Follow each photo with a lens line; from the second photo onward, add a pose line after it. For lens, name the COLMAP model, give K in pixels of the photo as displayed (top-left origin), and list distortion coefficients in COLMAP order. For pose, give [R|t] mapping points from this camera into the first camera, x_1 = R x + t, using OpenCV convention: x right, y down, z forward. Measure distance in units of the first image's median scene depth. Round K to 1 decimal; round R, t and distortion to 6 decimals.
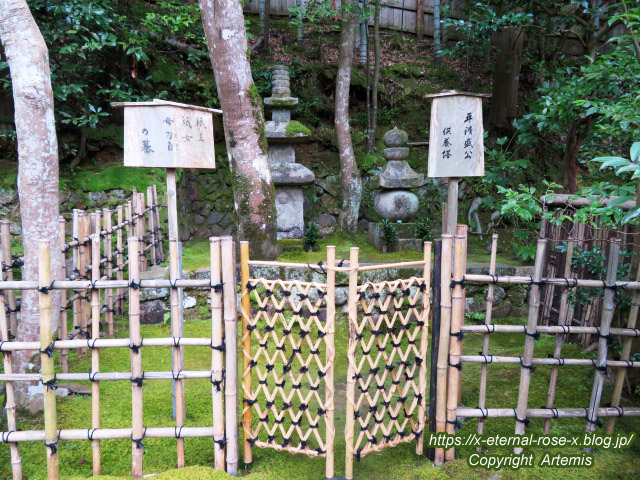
lens RADIAL K [[454.5, 0, 318.1], [0, 454.5, 242.3], [0, 0, 1]] dist [-0.005396, -0.003700]
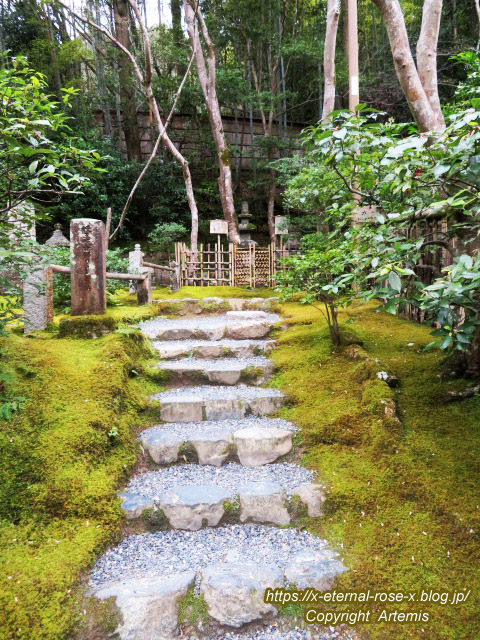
lens RADIAL K [[454.5, 0, 240.1], [0, 454.5, 319.8], [0, 0, 1]] dist [-0.005396, -0.003700]
pose [[0.993901, -0.004822, -0.110167, 0.171367], [-0.001002, 0.998608, -0.052745, 0.411248], [0.110268, 0.052534, 0.992513, -1.517152]]
